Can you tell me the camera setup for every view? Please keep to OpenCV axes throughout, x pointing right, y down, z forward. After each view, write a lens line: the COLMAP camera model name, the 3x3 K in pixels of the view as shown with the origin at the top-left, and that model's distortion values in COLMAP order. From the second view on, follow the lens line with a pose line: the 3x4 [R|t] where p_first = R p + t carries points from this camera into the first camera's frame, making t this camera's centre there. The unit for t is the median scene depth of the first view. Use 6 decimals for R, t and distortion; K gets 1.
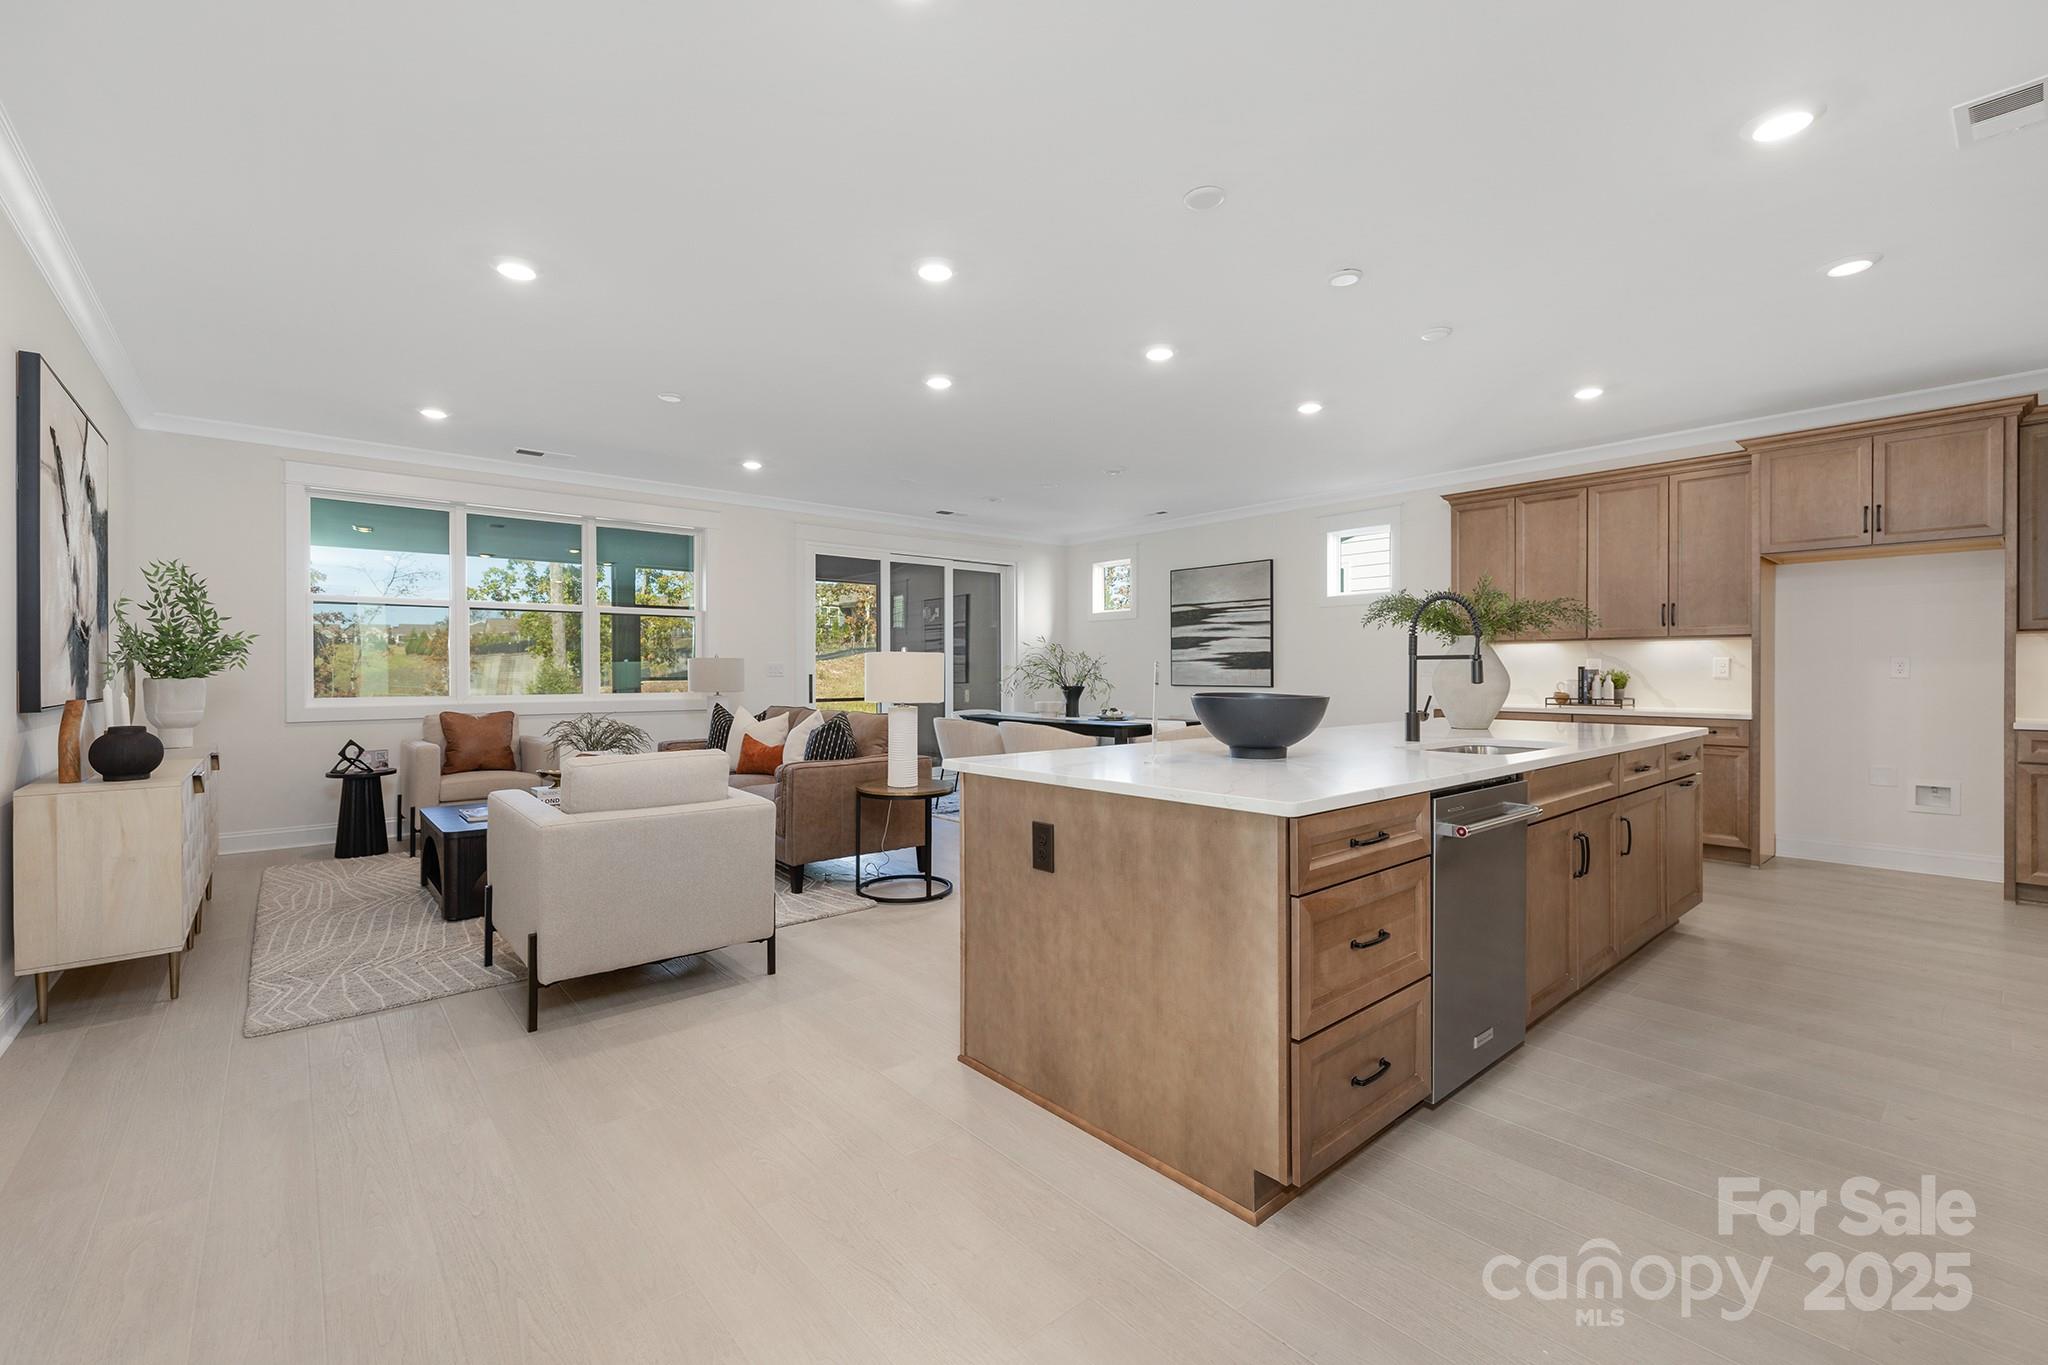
lens RADIAL K [[862.5, 0, 1025.4], [0, 862.5, 676.1], [0, 0, 1]] dist [0.002358, 0.000212]
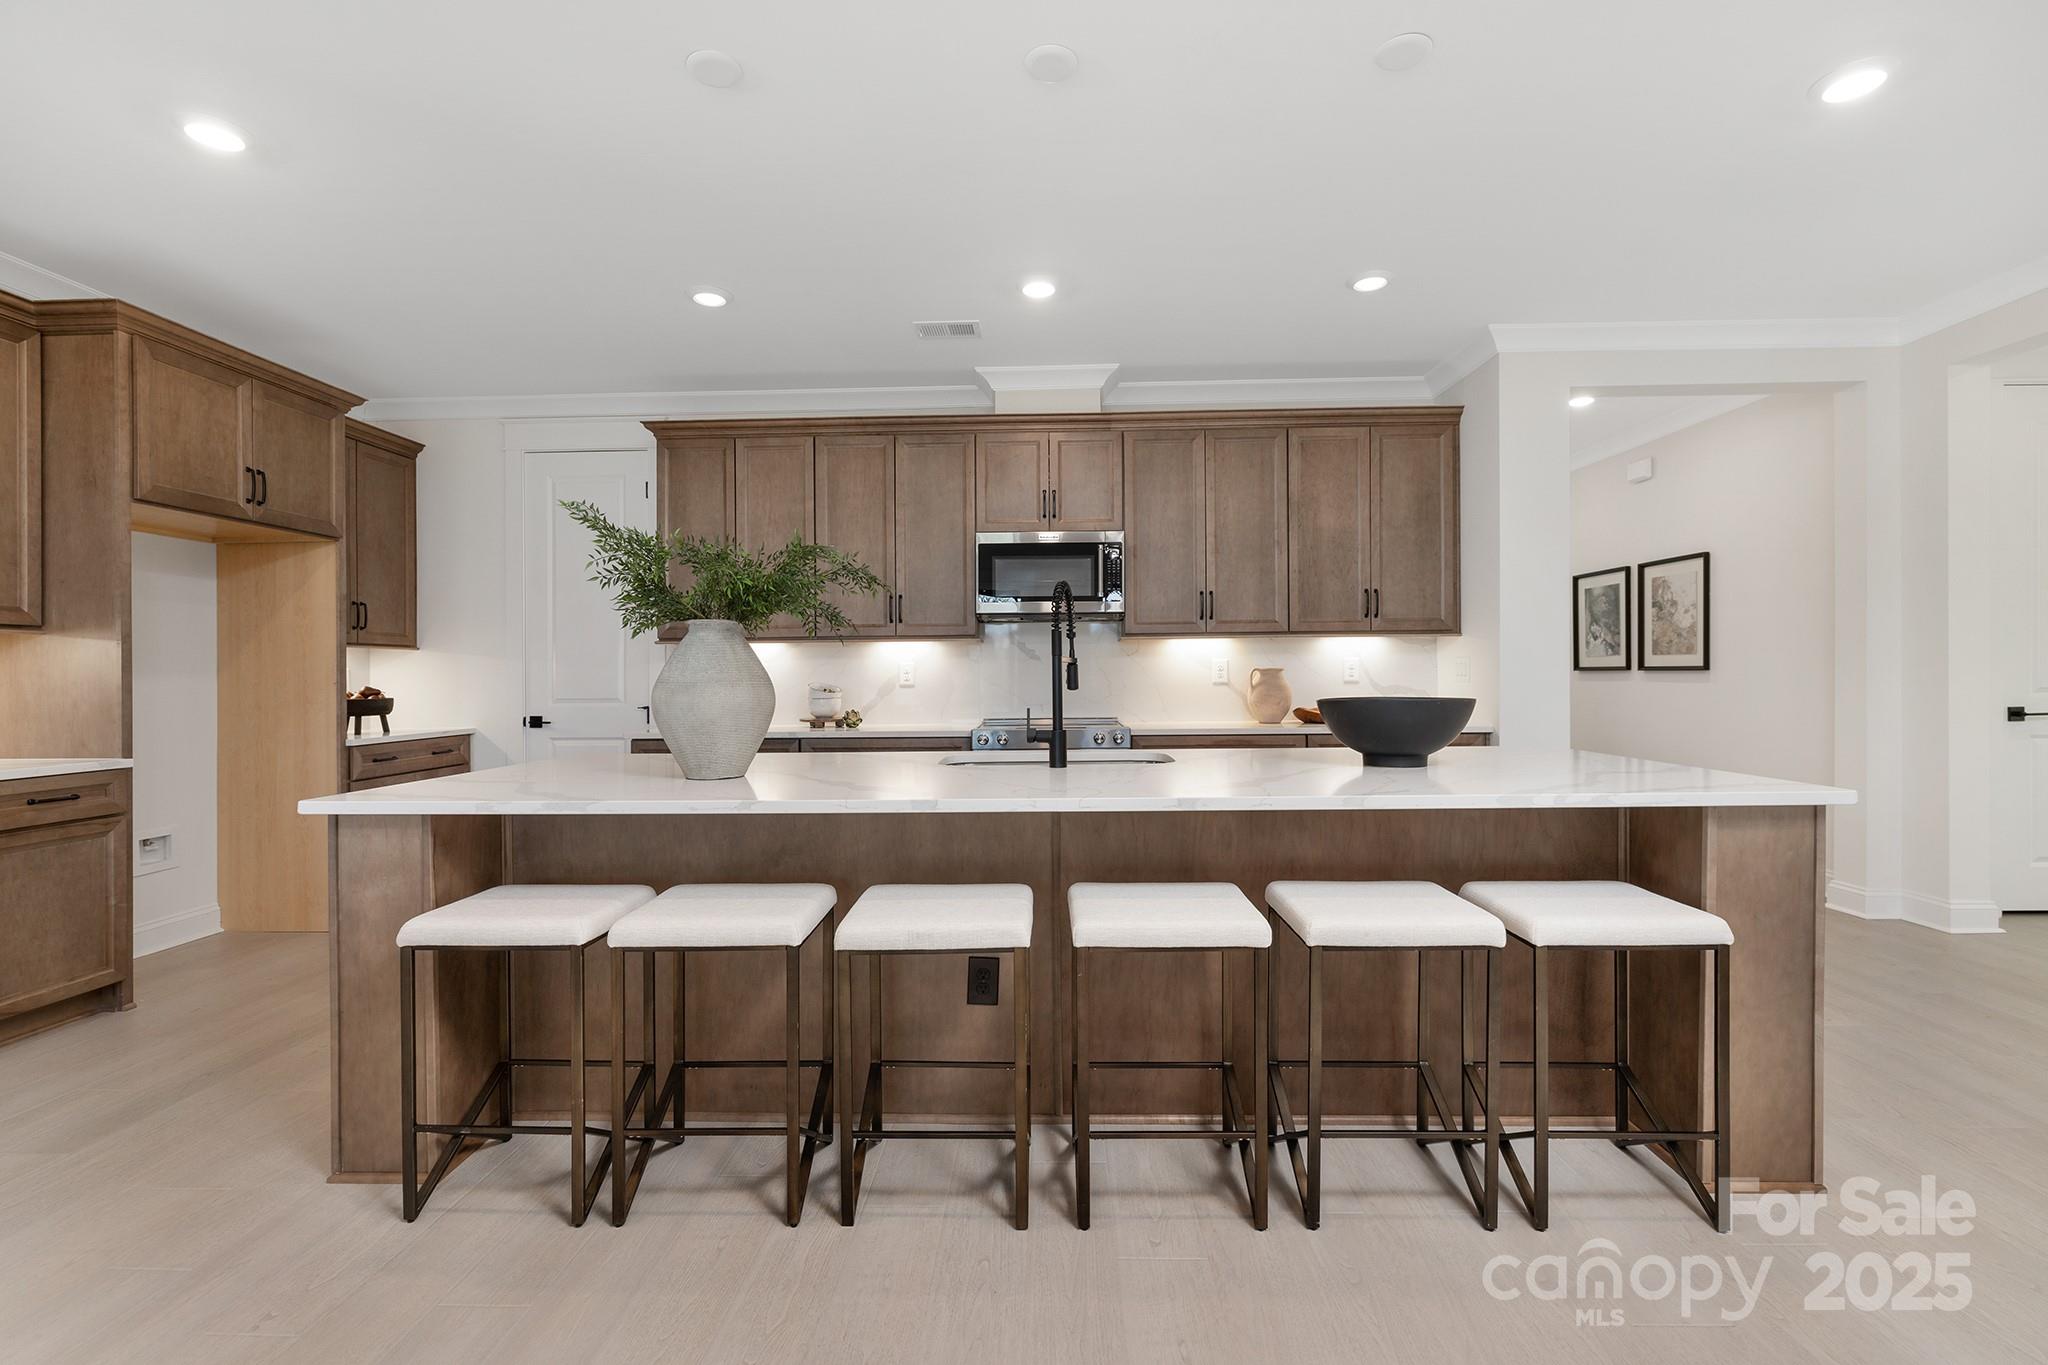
lens RADIAL K [[888.3, 0, 1026.3], [0, 888.3, 678.7], [0, 0, 1]] dist [-0.005621, -0.000353]
pose [[-0.734881, 0.006154, 0.678168, -0.039744], [0.016532, 0.999824, 0.008842, -0.006846], [-0.677994, 0.017710, -0.734854, 0.946975]]
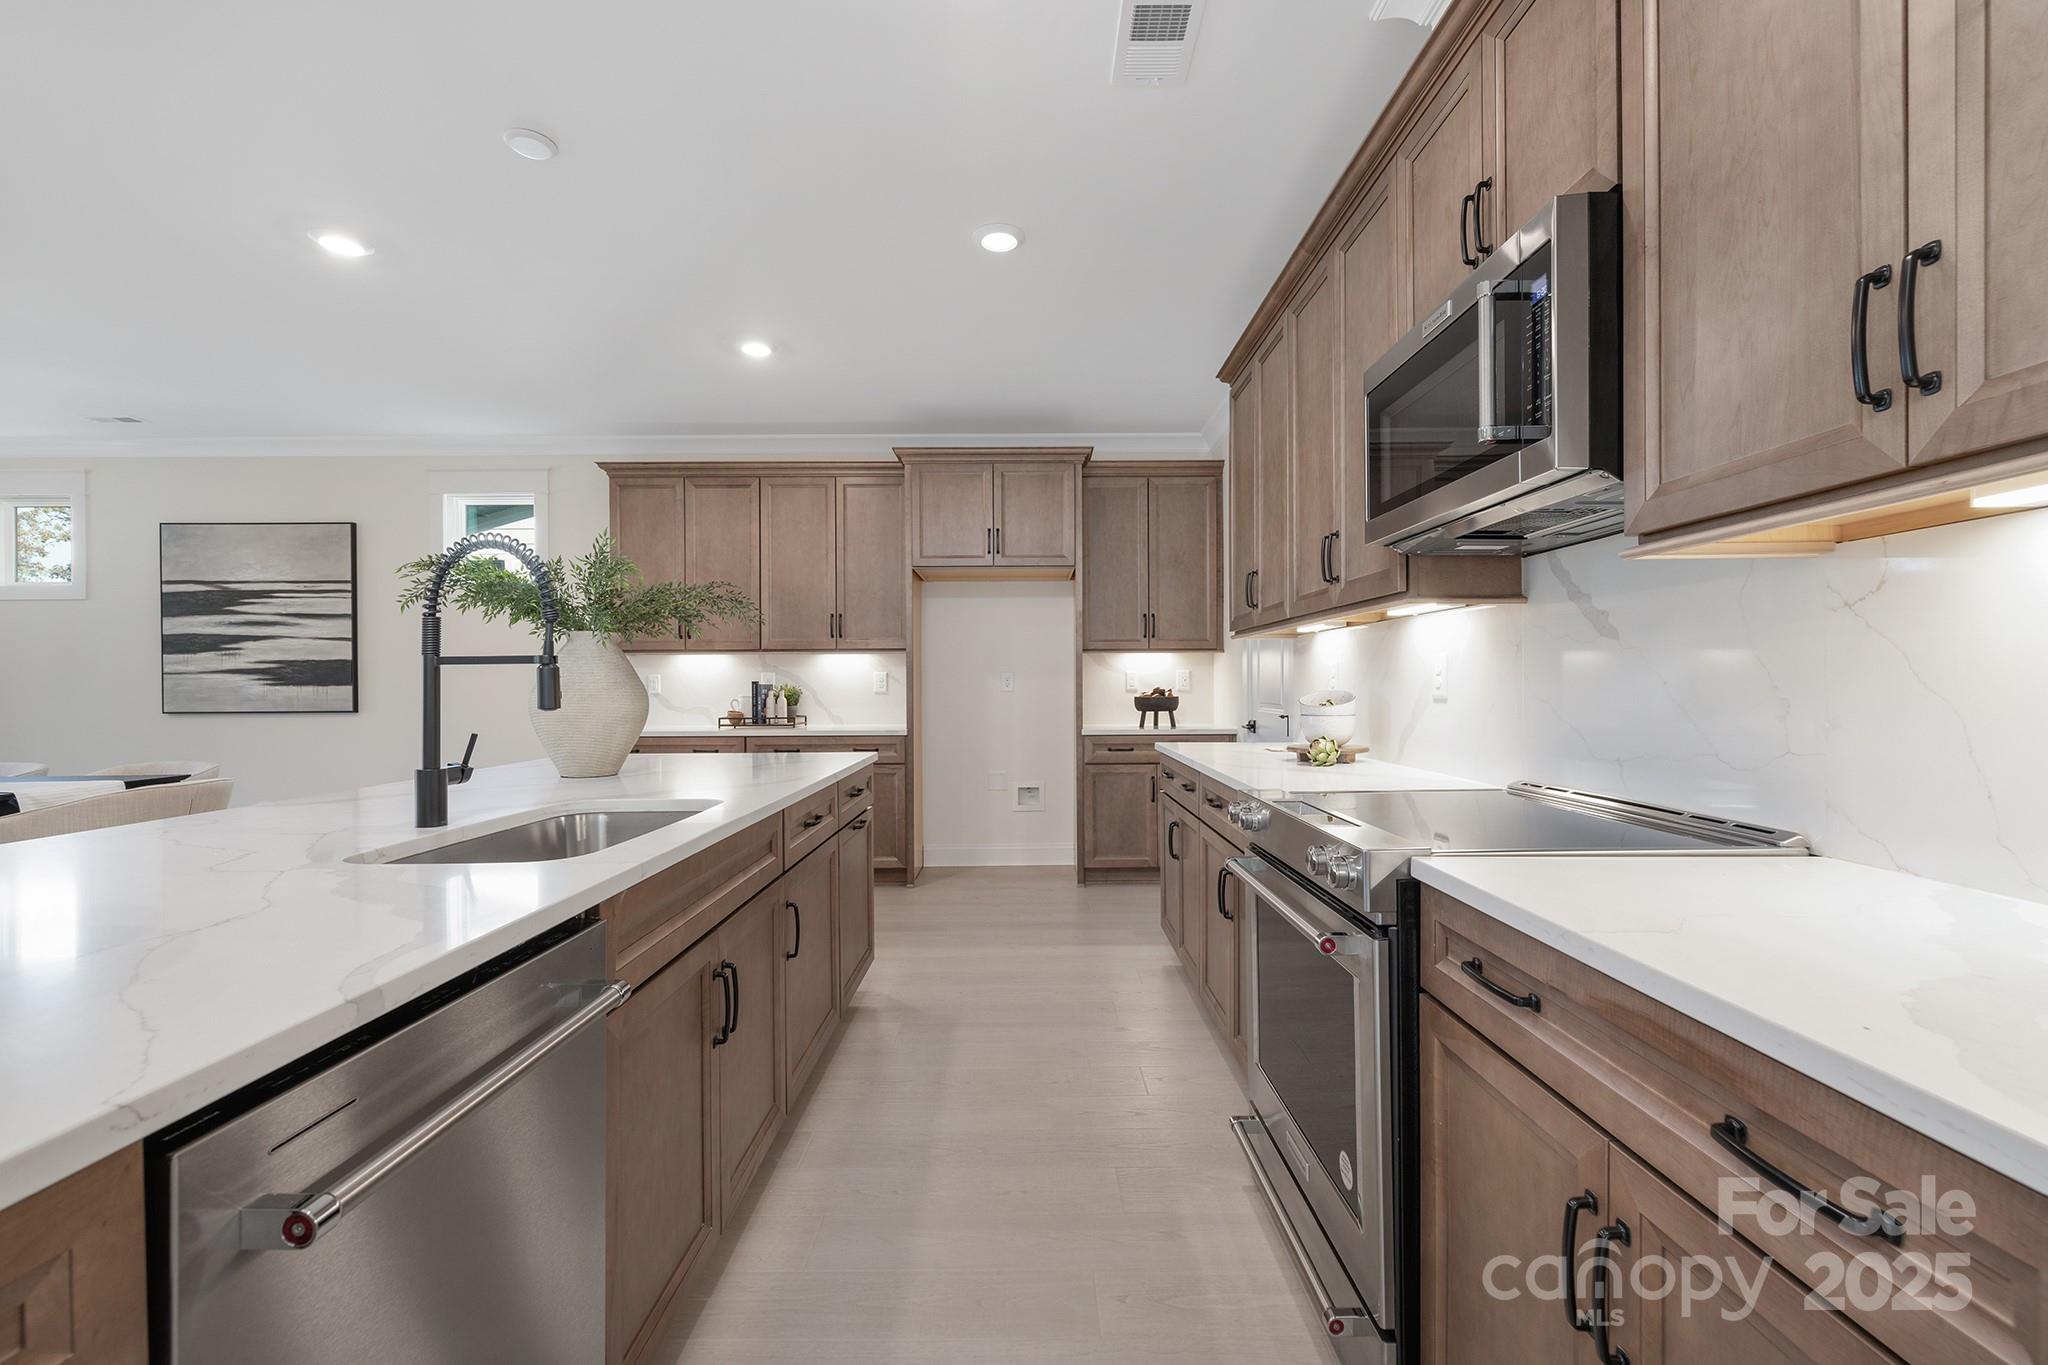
lens RADIAL K [[862.5, 0, 1025.4], [0, 862.5, 676.1], [0, 0, 1]] dist [0.002358, 0.000212]
pose [[0.652458, 0.004639, 0.757811, 0.173250], [0.009854, 0.999845, -0.014604, -0.000794], [-0.757761, 0.016996, 0.652311, 0.240608]]
